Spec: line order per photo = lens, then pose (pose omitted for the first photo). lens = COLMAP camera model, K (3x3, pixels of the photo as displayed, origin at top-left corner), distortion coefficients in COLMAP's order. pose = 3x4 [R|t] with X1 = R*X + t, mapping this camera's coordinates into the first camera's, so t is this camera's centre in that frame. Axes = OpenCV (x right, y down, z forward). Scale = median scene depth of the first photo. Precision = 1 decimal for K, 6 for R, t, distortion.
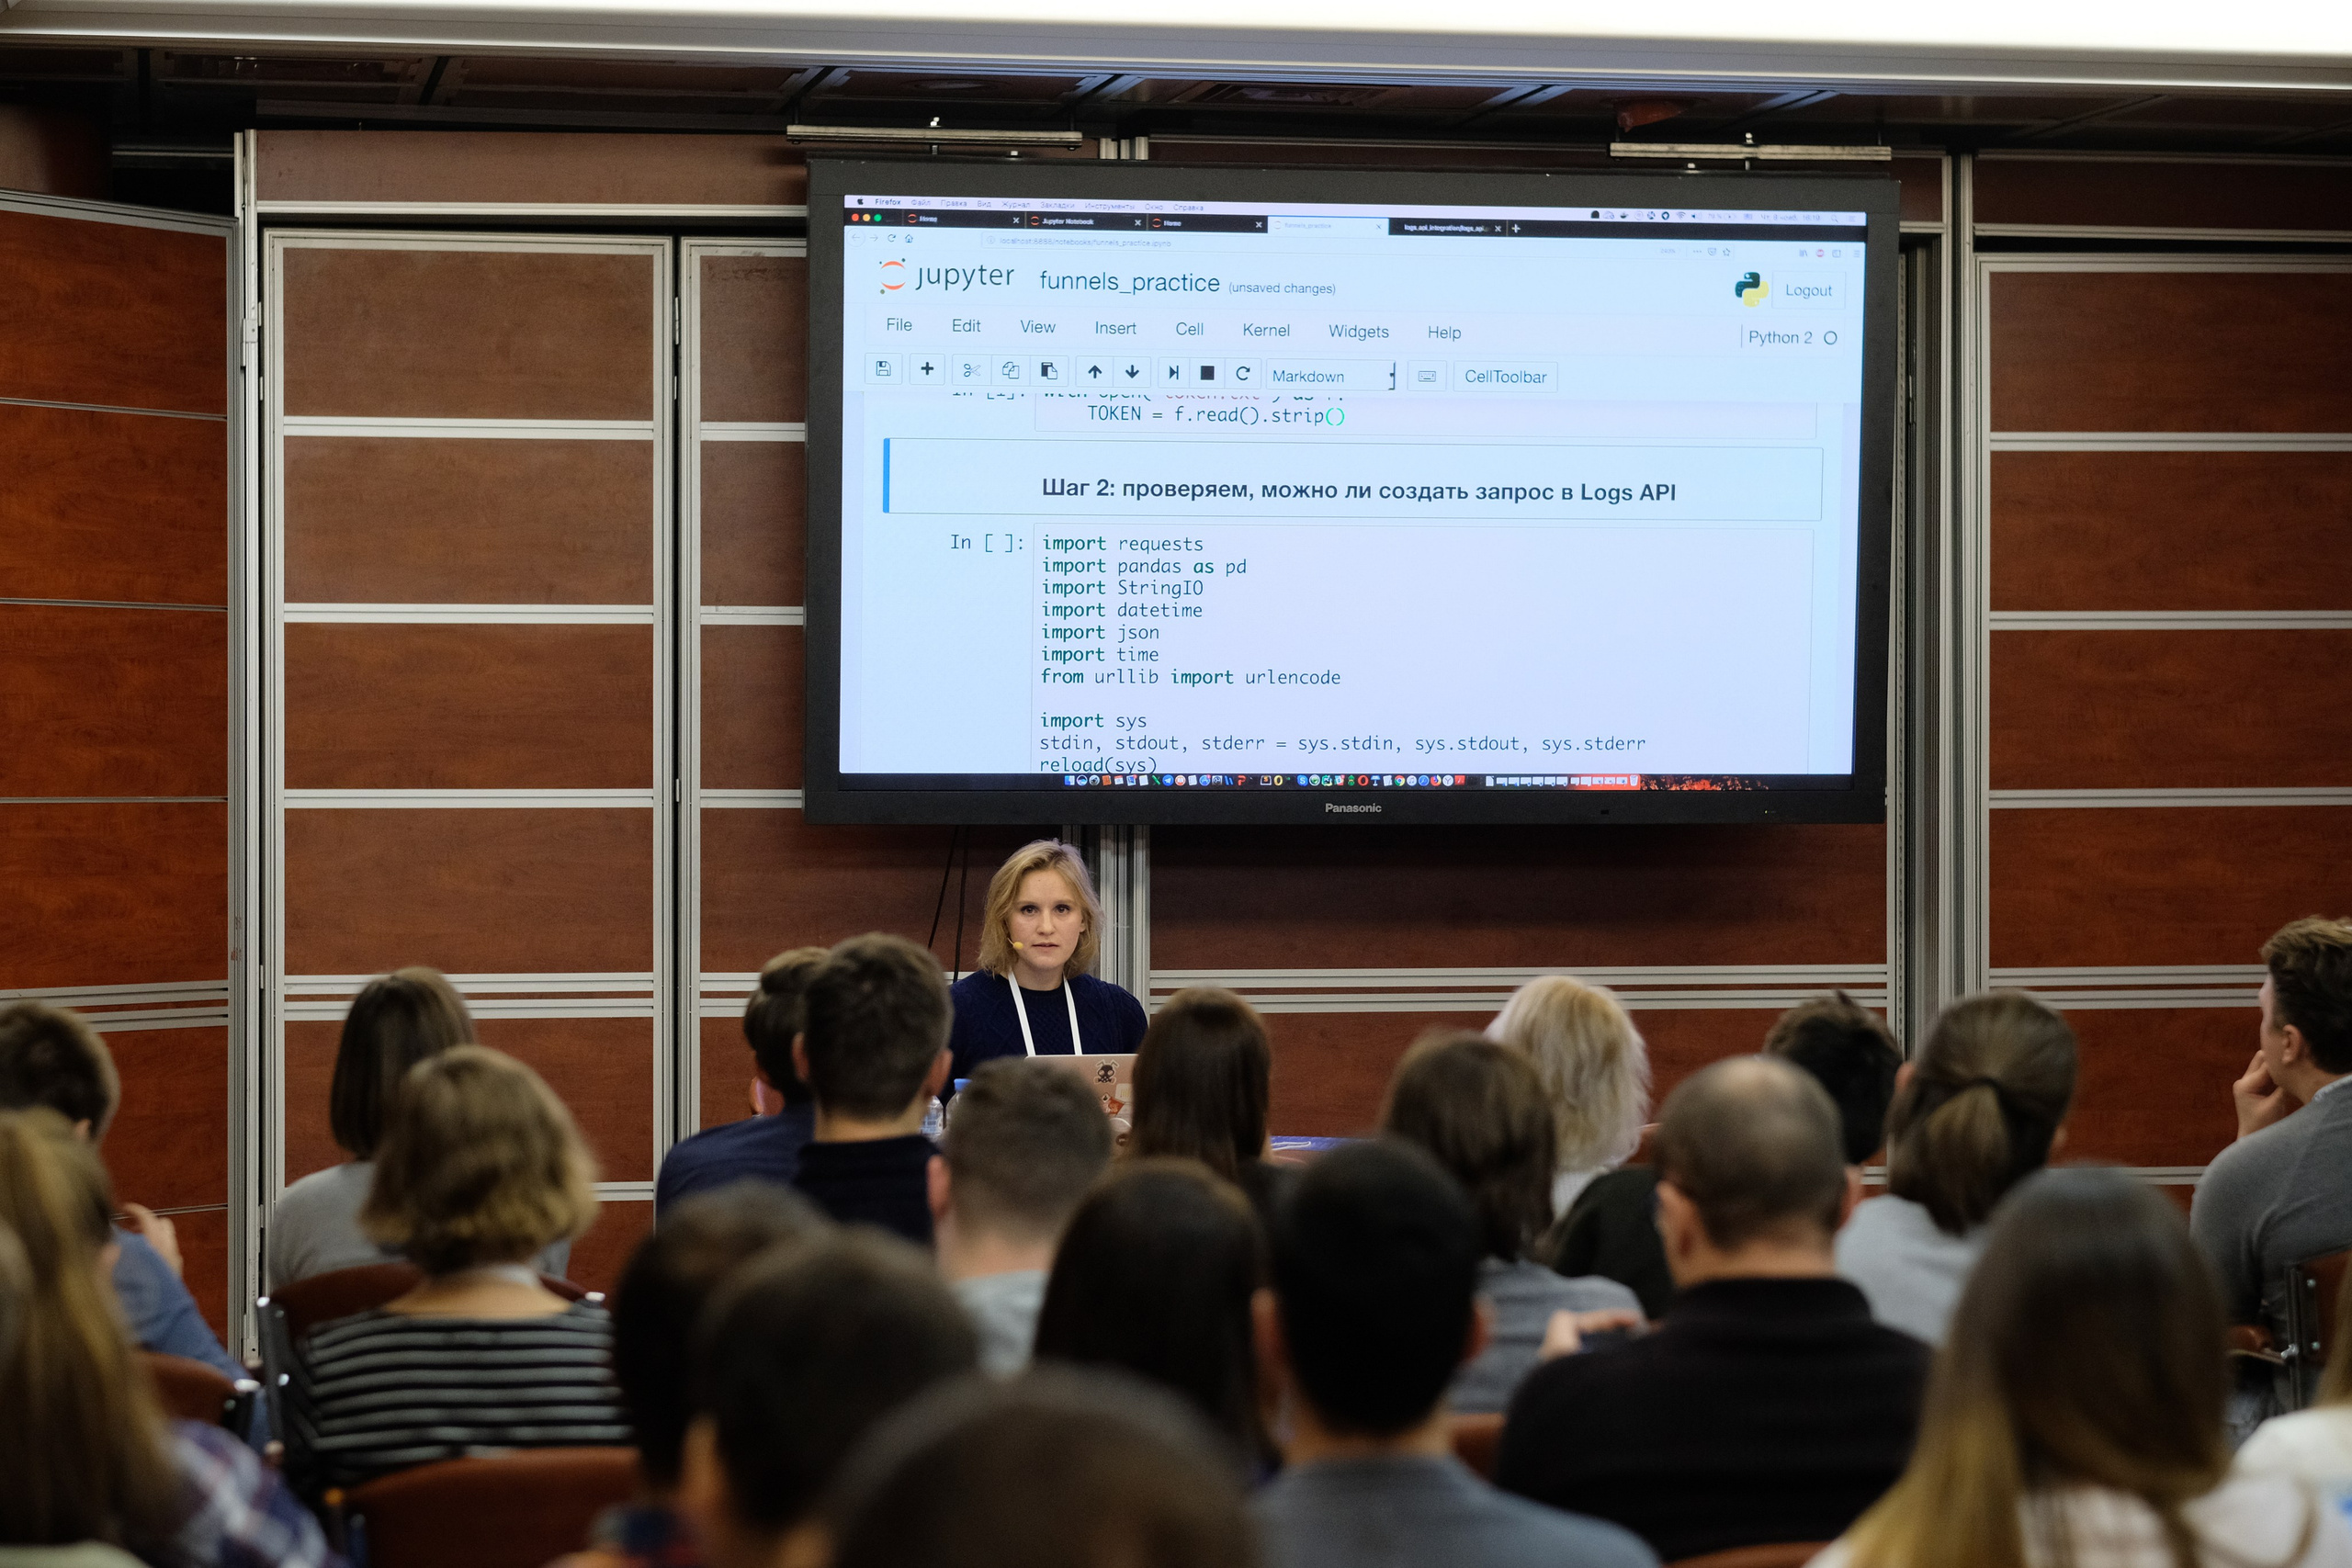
lens RADIAL K [[5627.5, 0, 1188.8], [0, 5627.5, 793.3], [0, 0, 1]] dist [0.008555, 0.000000]
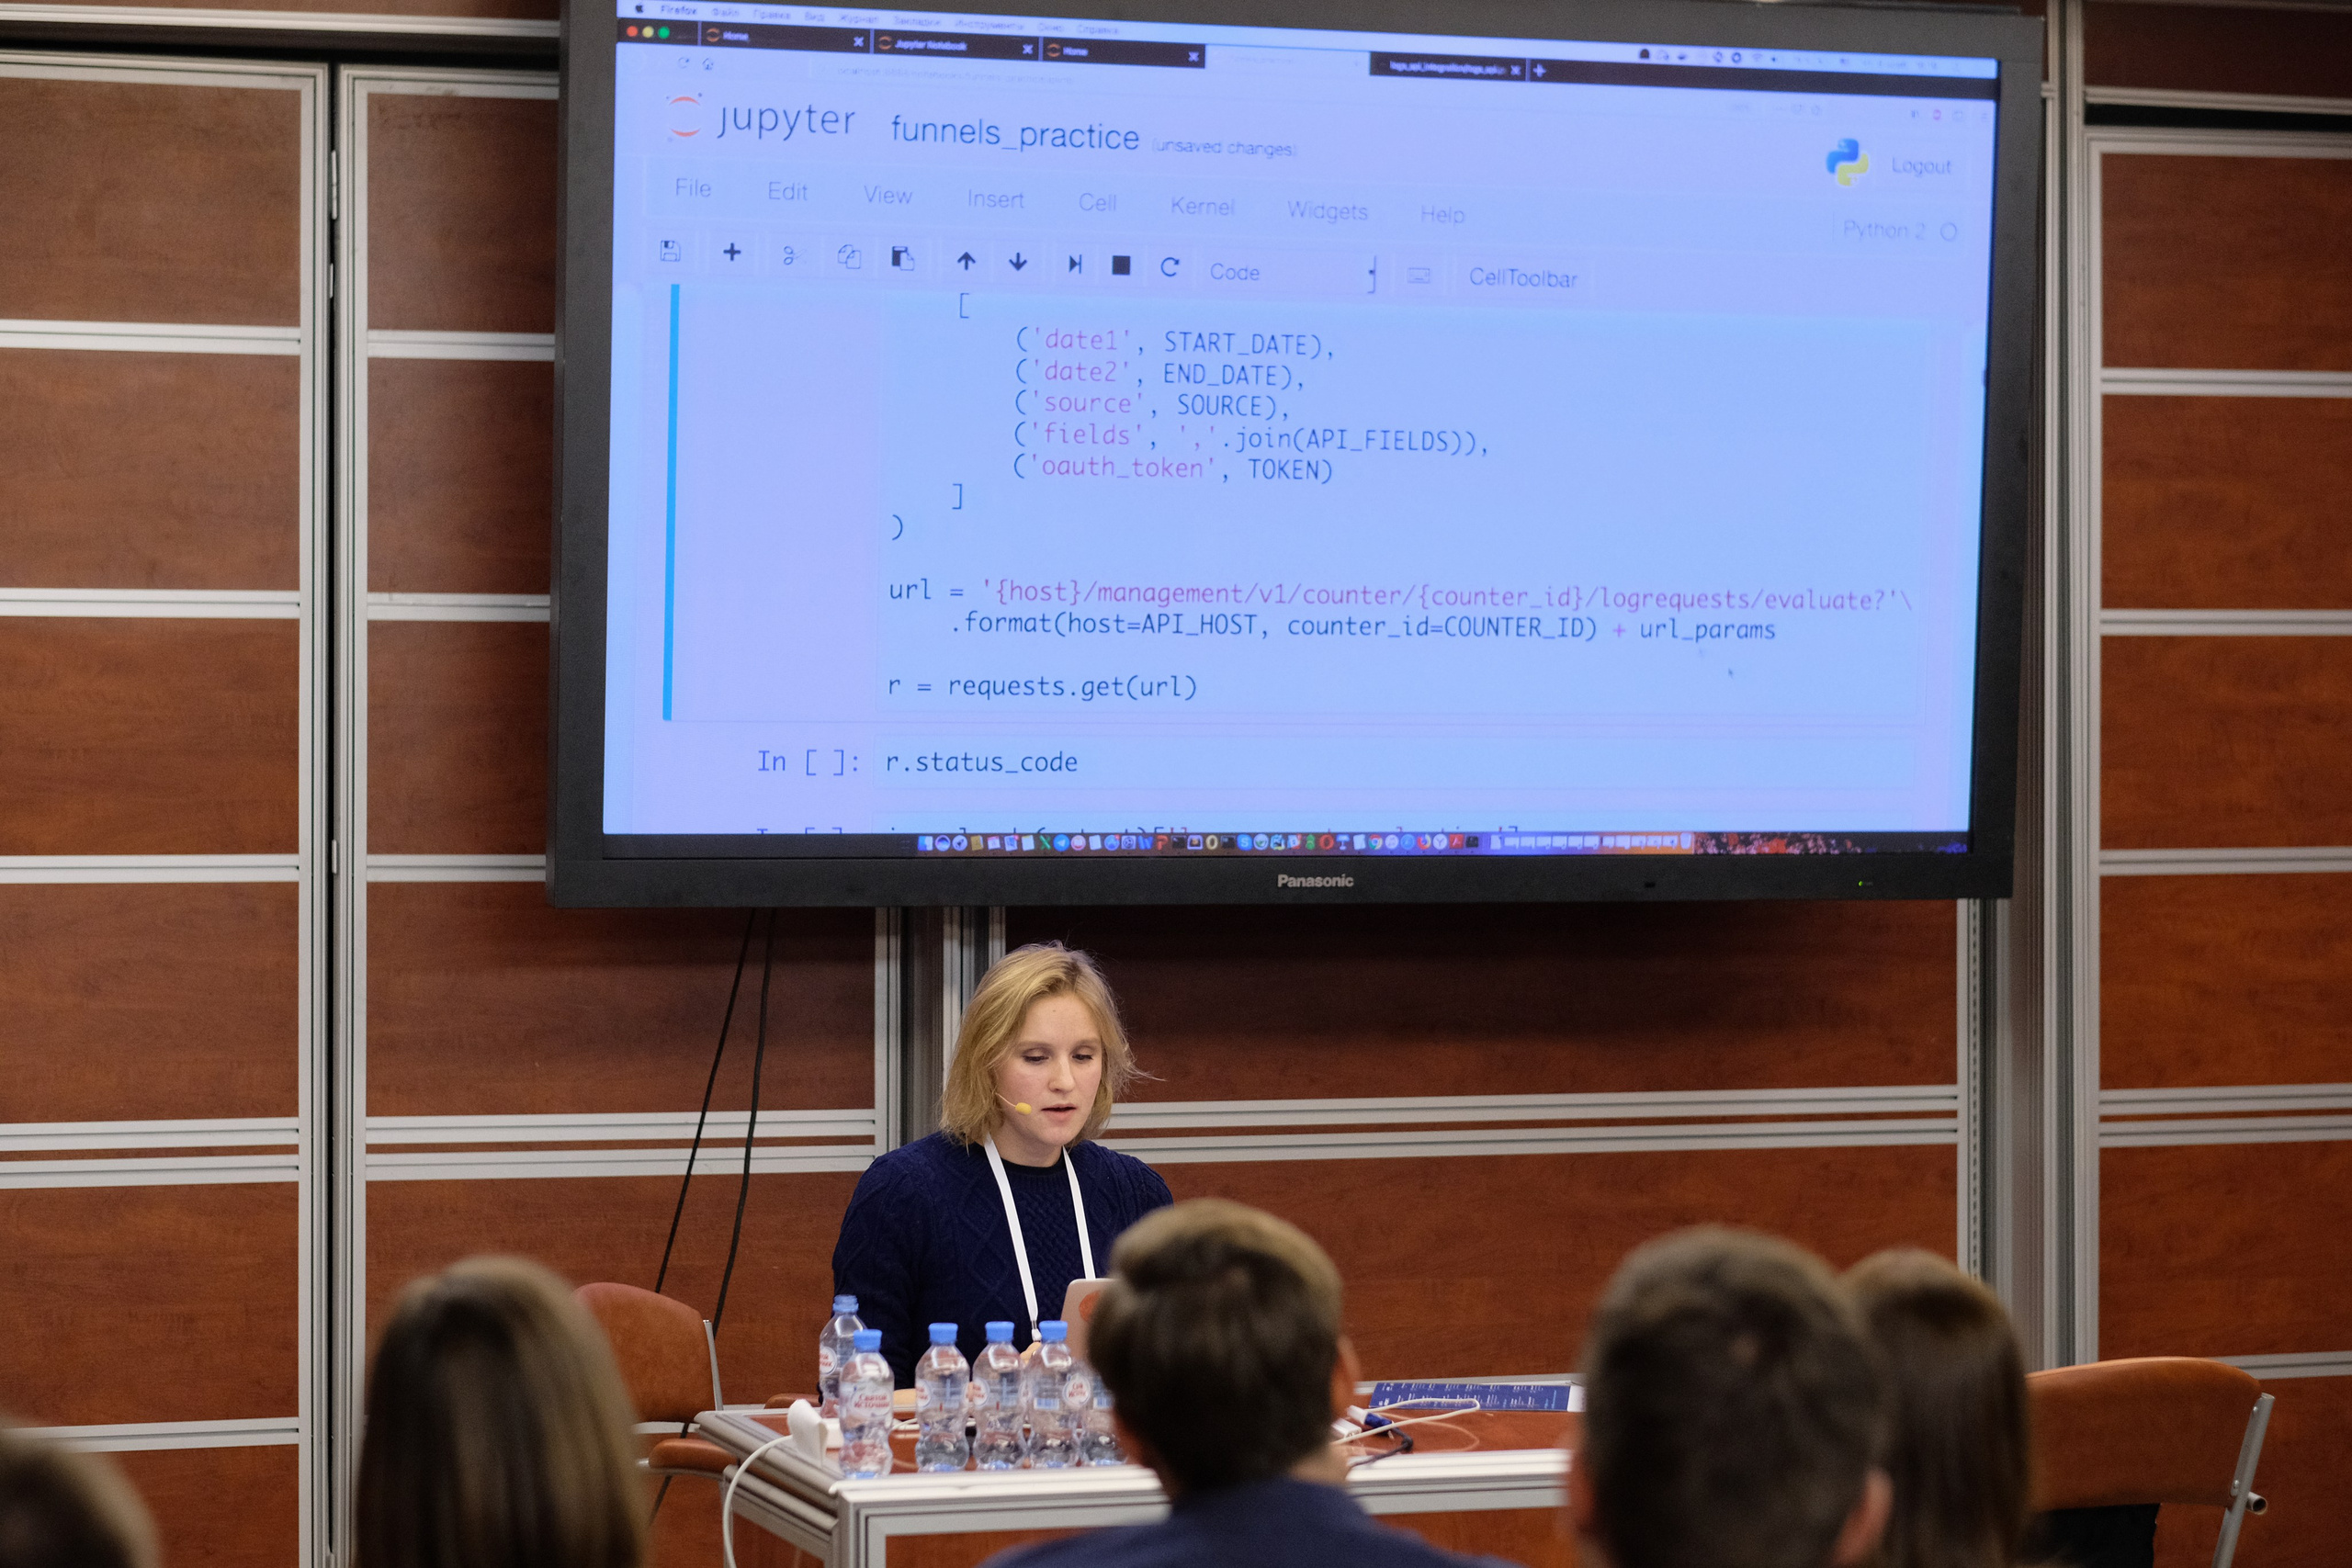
lens RADIAL K [[5627.5, 0, 1164.1], [0, 5627.5, 784.5], [0, 0, 1]] dist [0.008555, 0.000000]
pose [[0.987526, -0.000457, 0.157454, -0.100733], [0.001168, 0.999990, -0.004422, -0.006392], [-0.157450, 0.004550, 0.987516, 0.297971]]
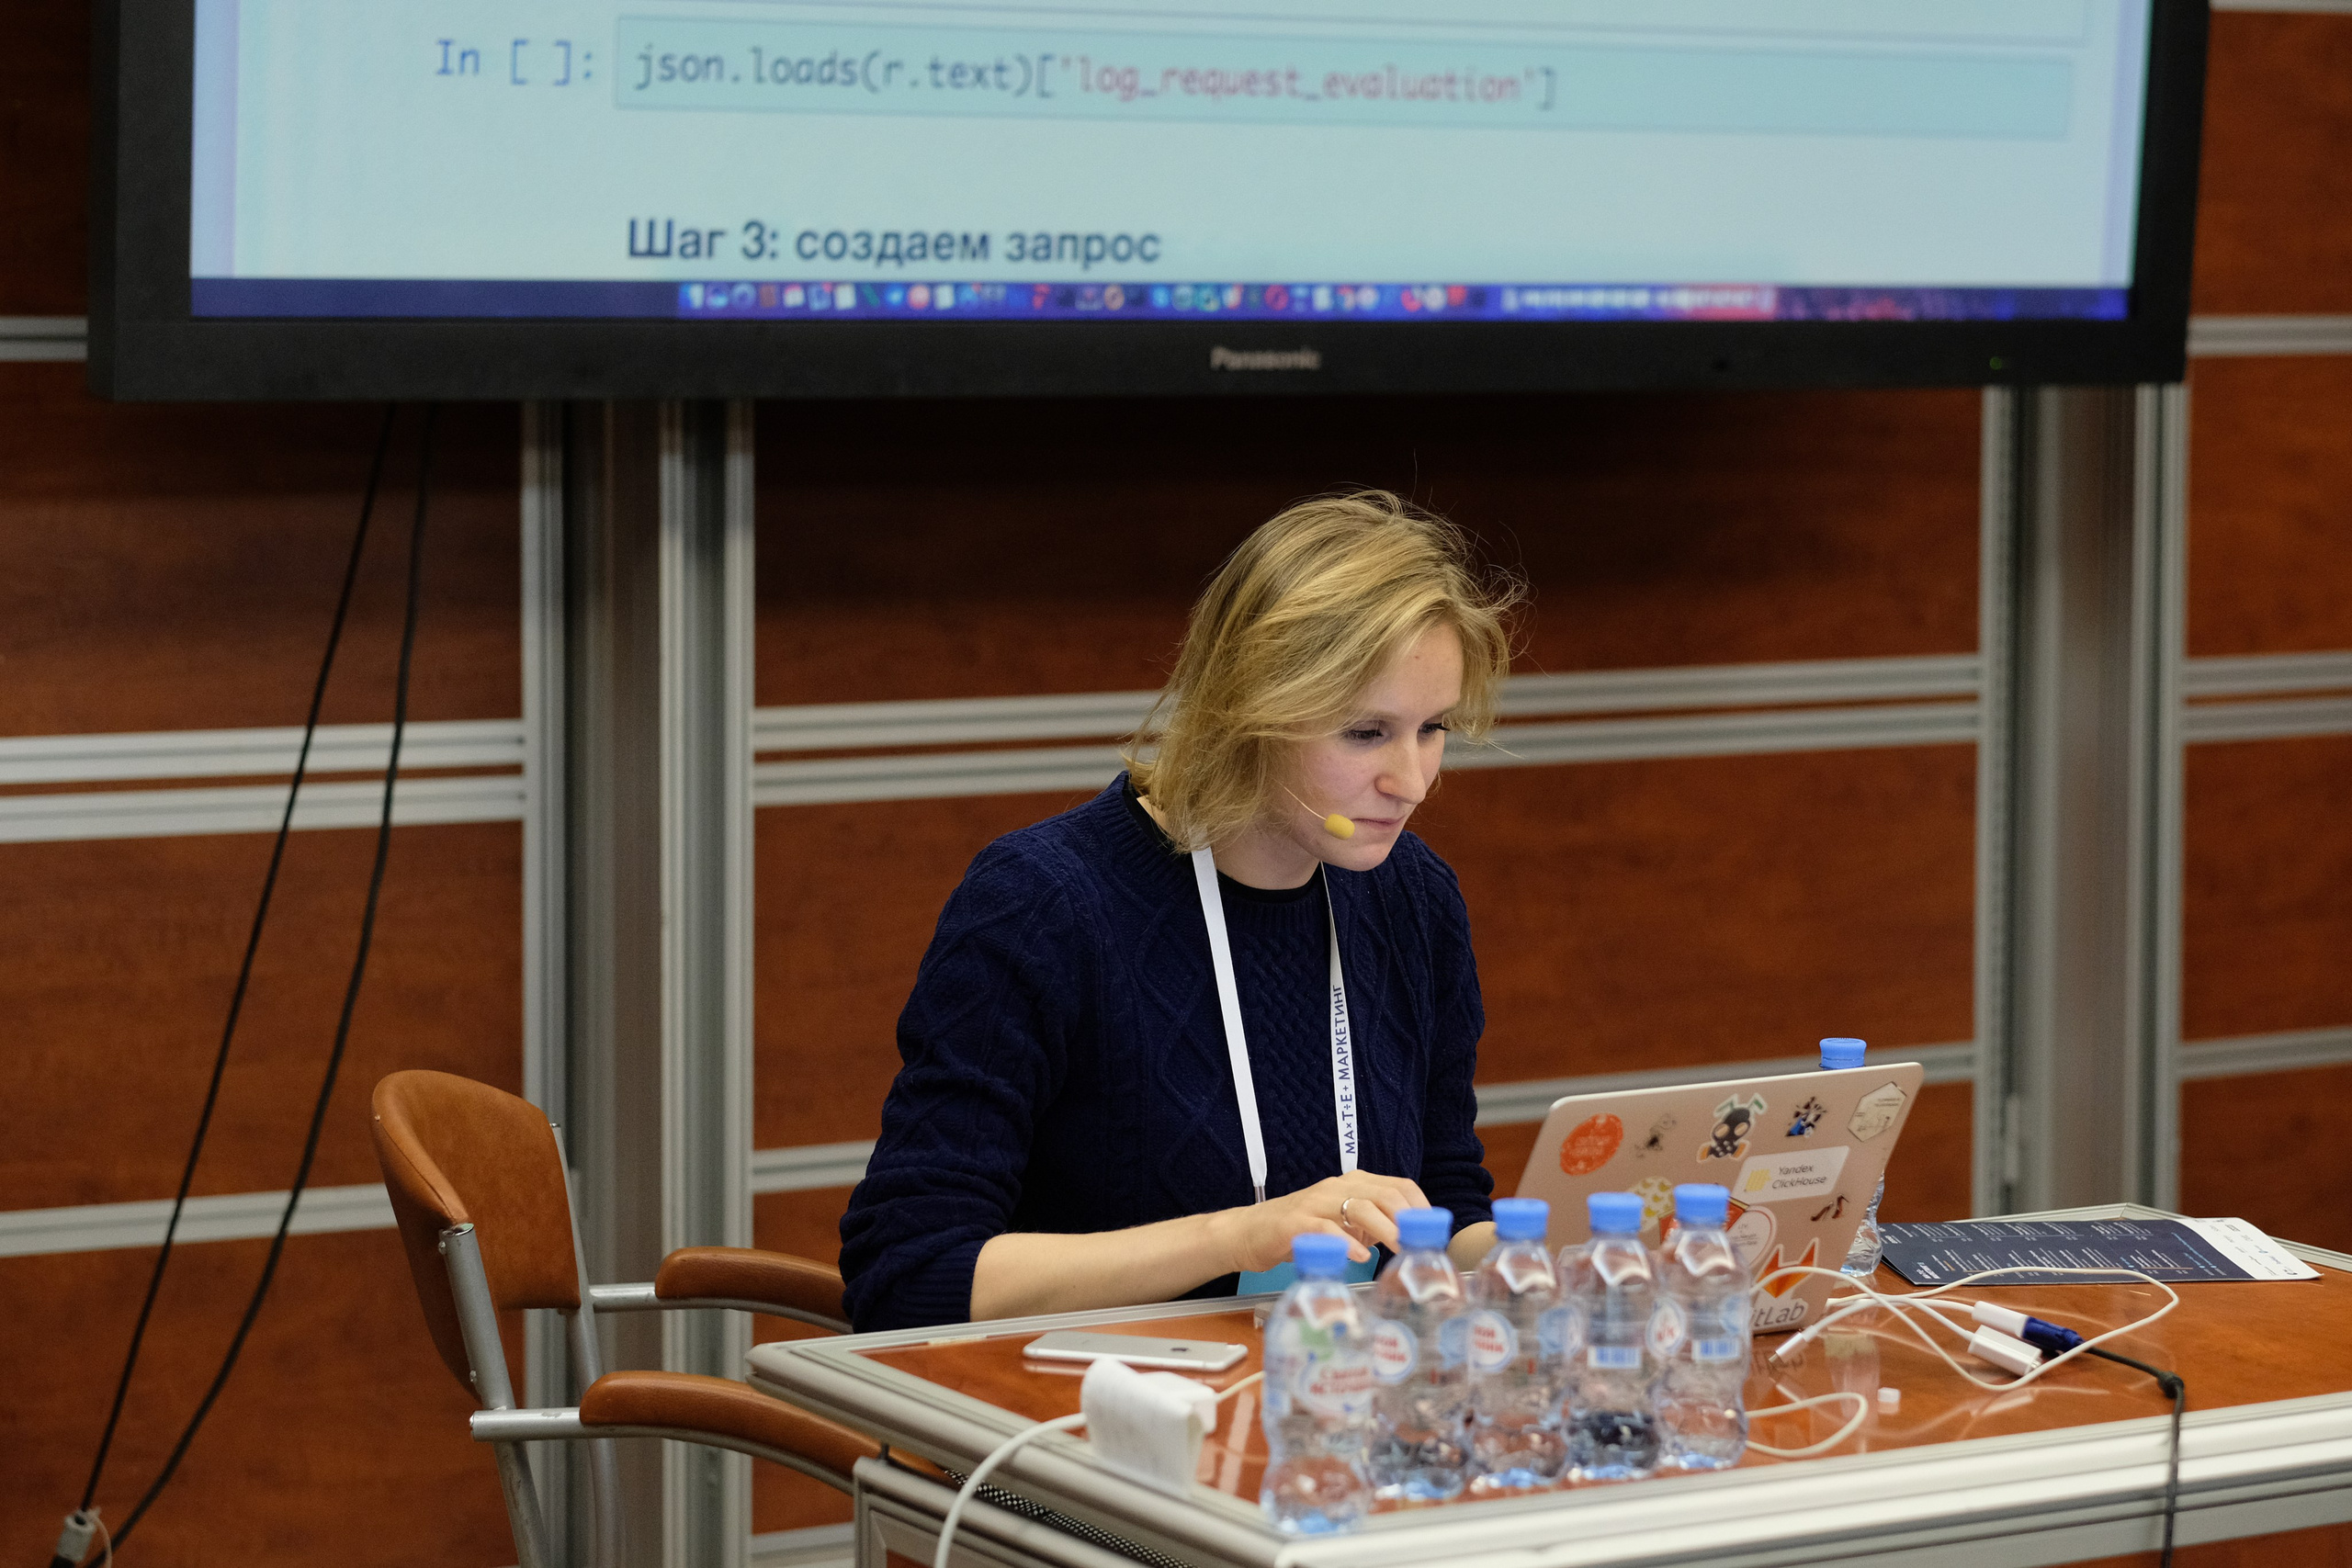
lens RADIAL K [[5627.5, 0, 1163.2], [0, 5627.5, 762.5], [0, 0, 1]] dist [0.008555, 0.000000]
pose [[0.928399, -0.029343, 0.370426, -0.146217], [0.000713, 0.997016, 0.077190, 0.000055], [-0.371585, -0.071399, 0.925649, 0.575301]]
